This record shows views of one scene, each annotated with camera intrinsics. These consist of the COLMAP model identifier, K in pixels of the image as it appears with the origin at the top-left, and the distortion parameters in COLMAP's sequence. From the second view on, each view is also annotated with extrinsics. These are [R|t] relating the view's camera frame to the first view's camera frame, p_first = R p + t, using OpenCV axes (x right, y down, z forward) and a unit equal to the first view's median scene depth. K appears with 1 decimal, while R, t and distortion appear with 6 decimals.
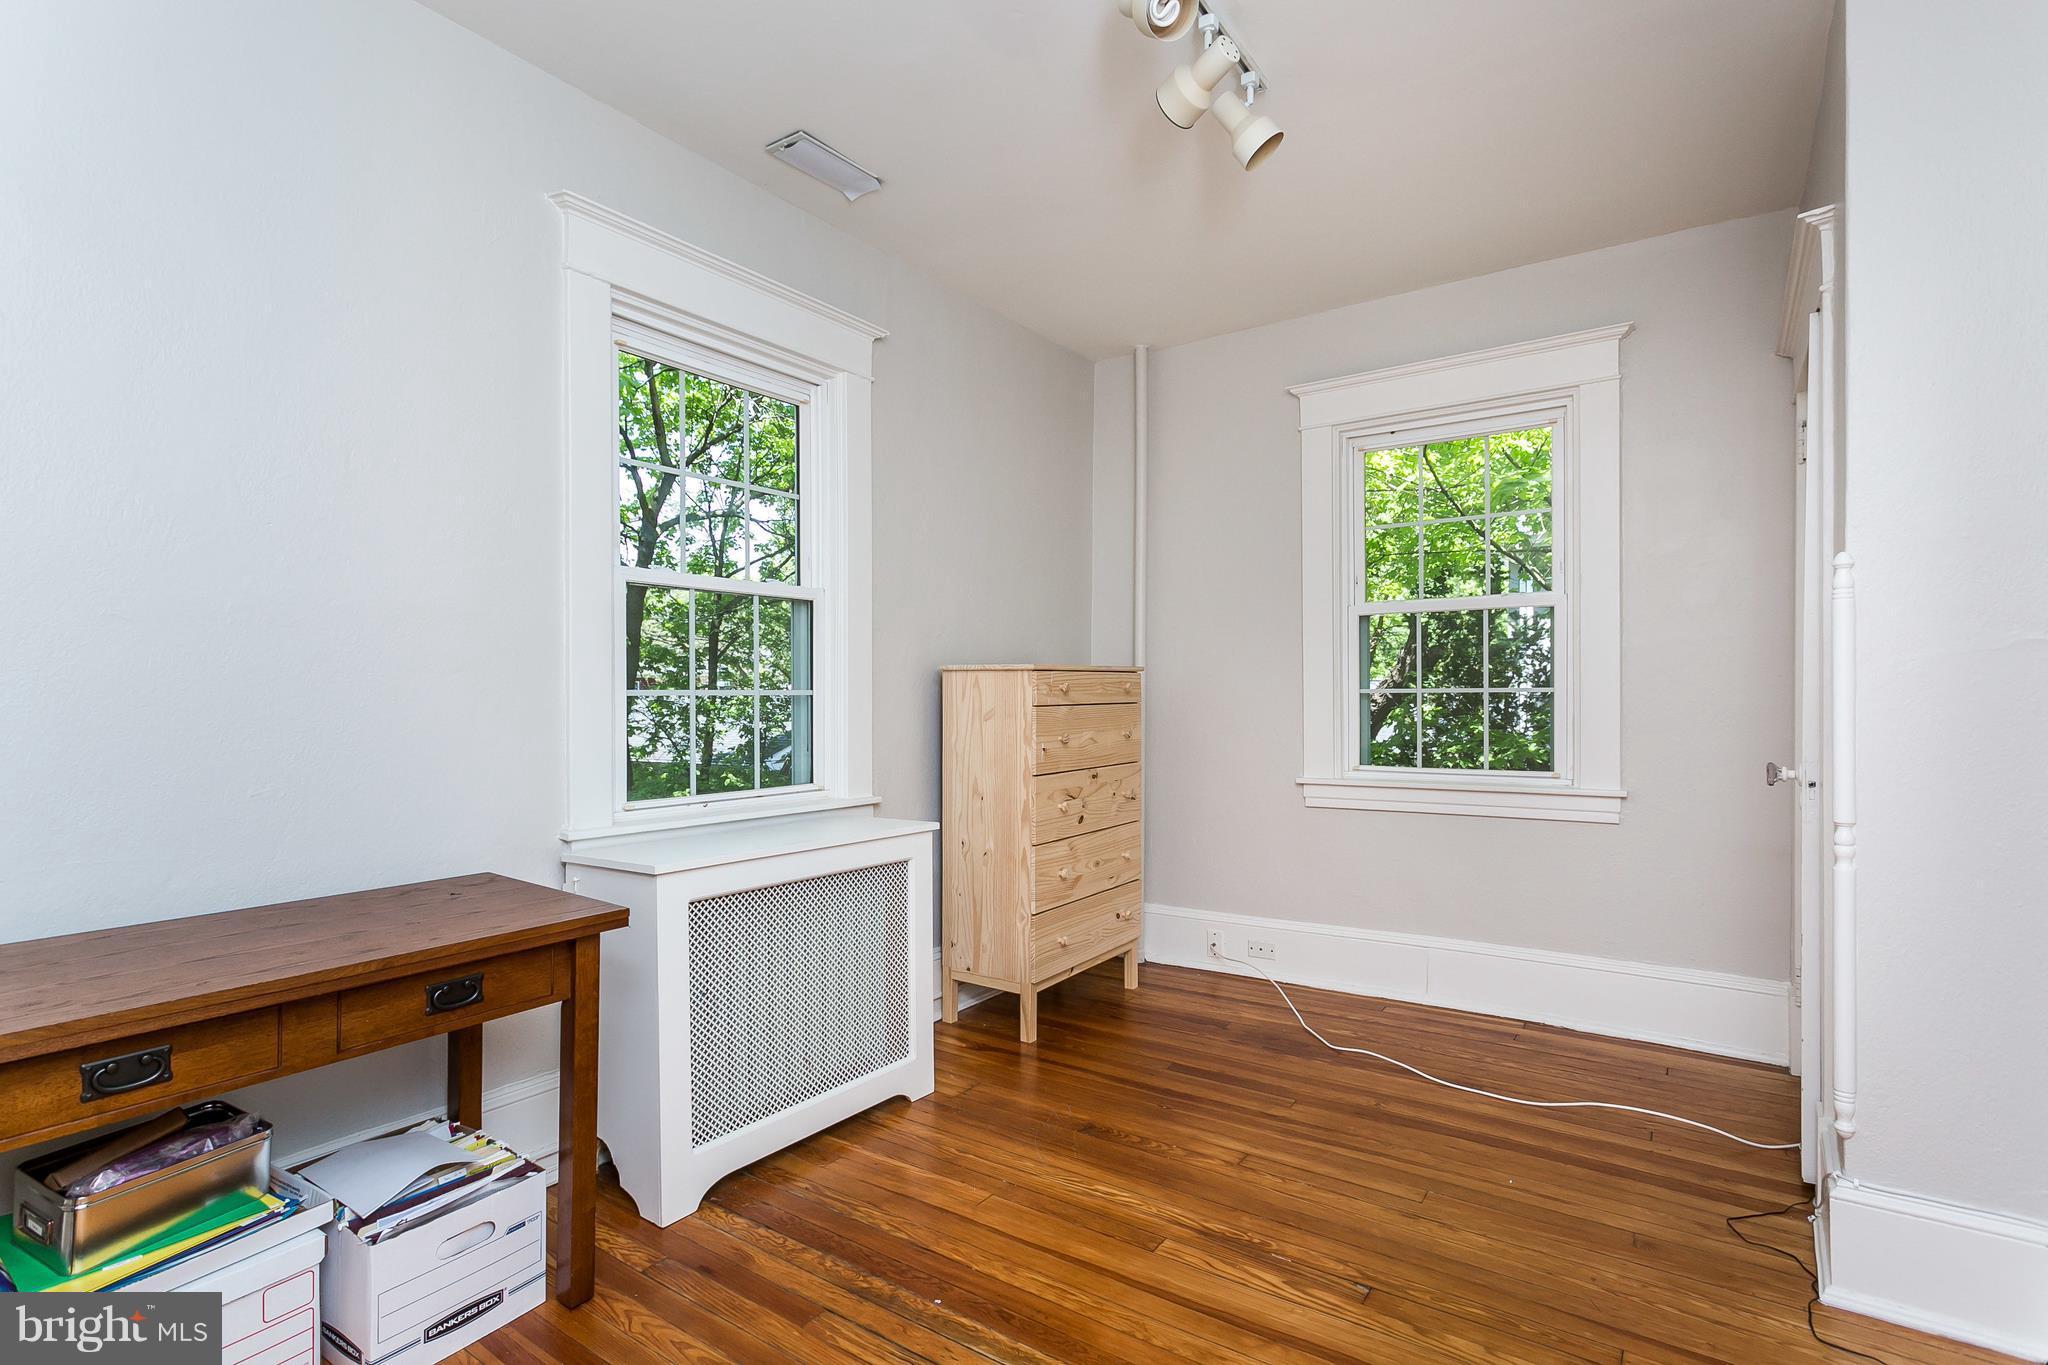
lens RADIAL K [[989.5, 0, 1003.8], [0, 989.5, 686.6], [0, 0, 1]] dist [-0.002879, -0.000739]
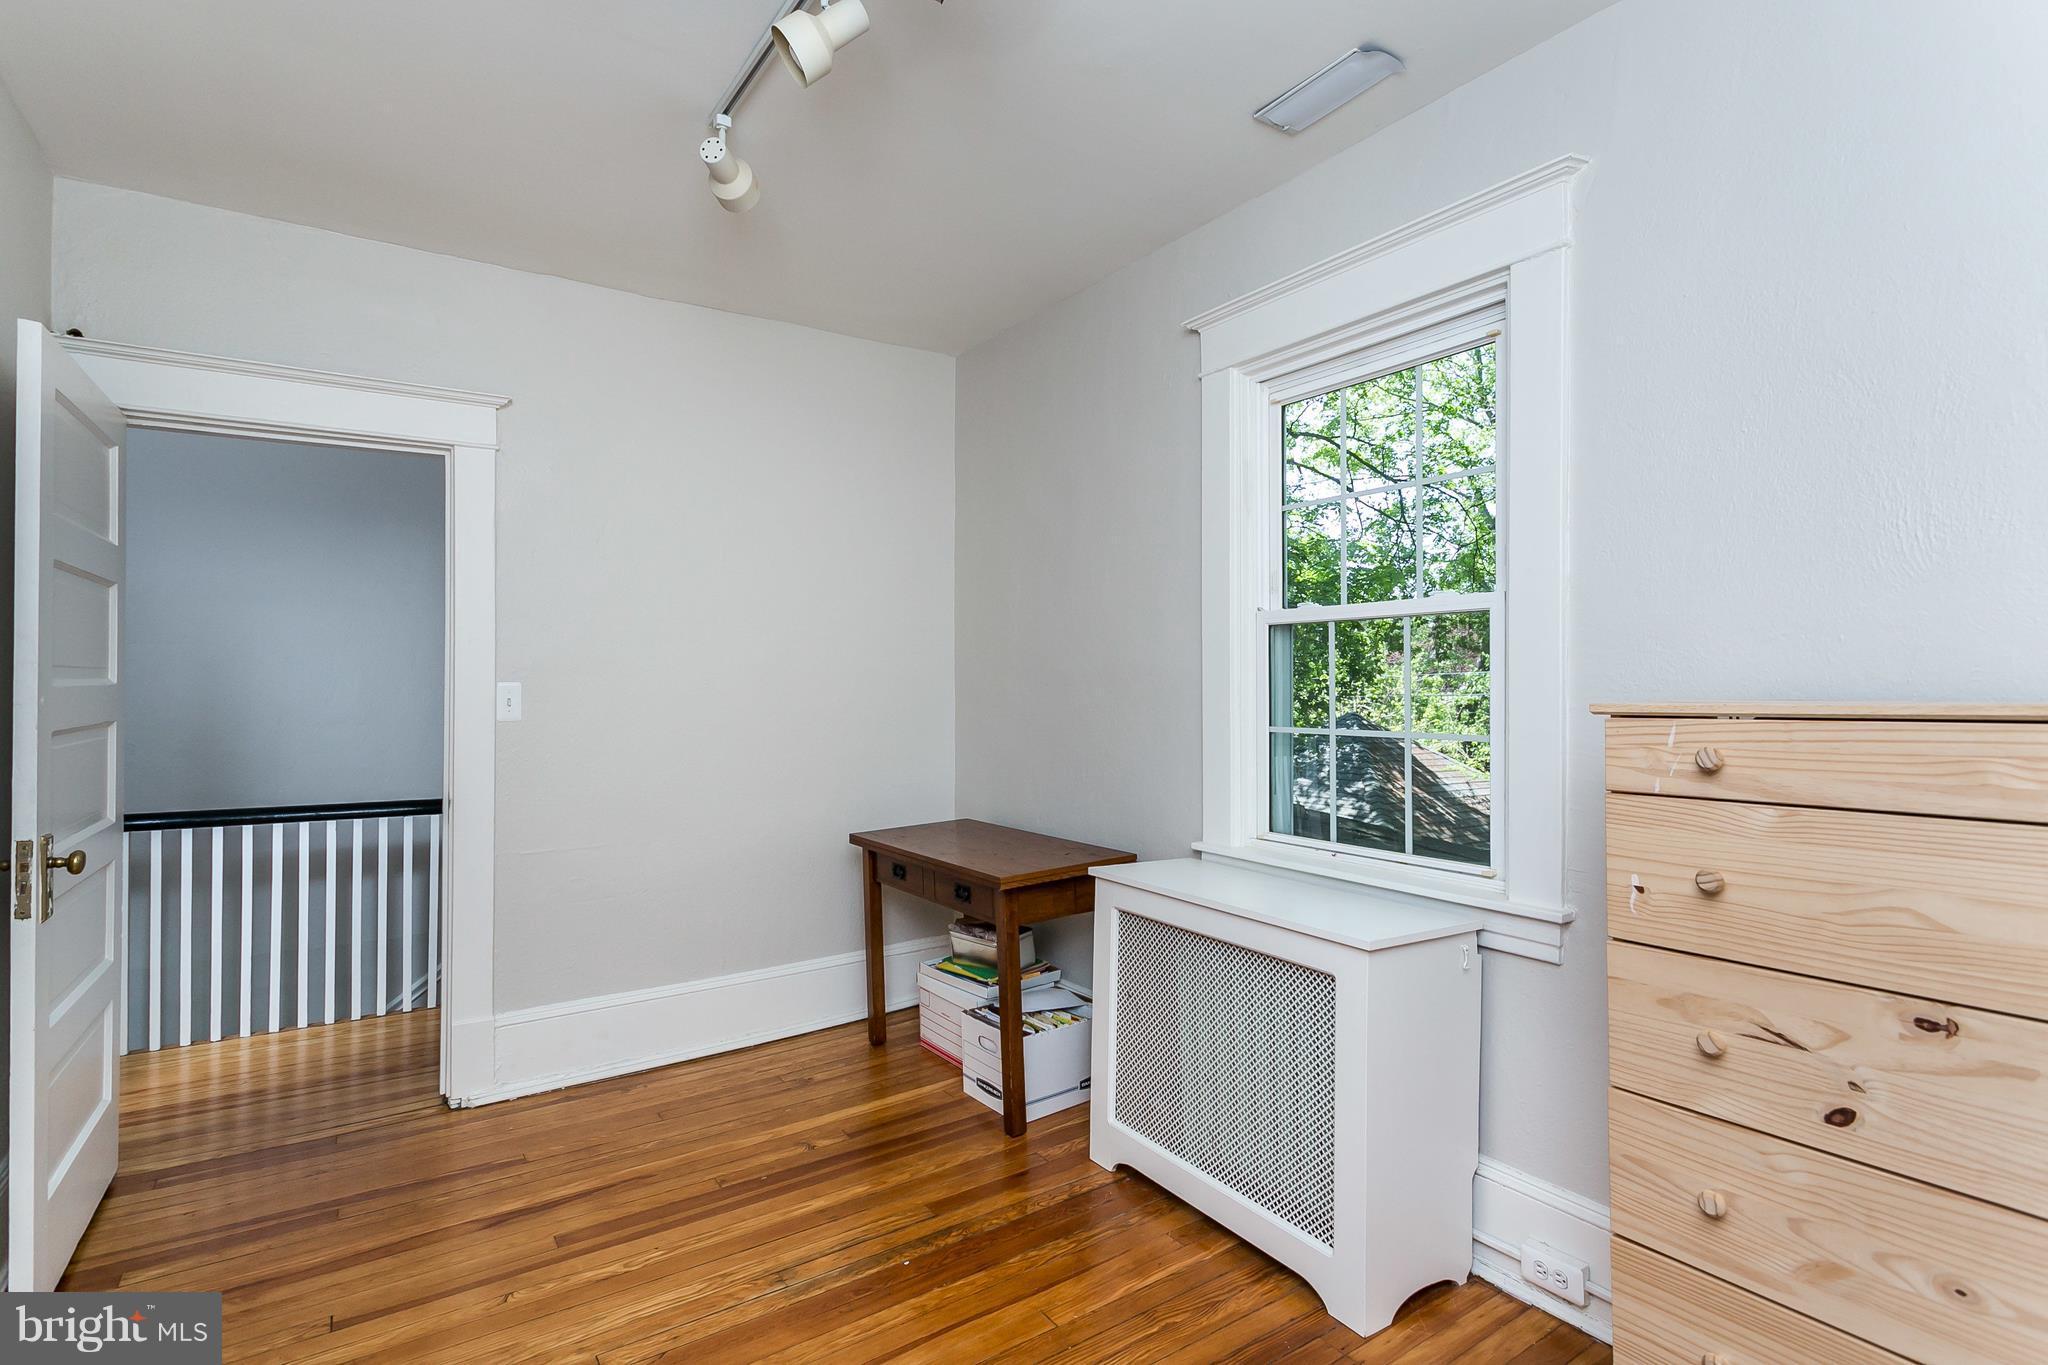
lens RADIAL K [[989.5, 0, 1008.3], [0, 989.5, 687.9], [0, 0, 1]] dist [-0.002879, -0.000739]
pose [[-0.371637, -0.005464, -0.928362, 0.728427], [0.005891, 0.999949, -0.008244, -0.033504], [0.928359, -0.008533, -0.371586, 1.161041]]
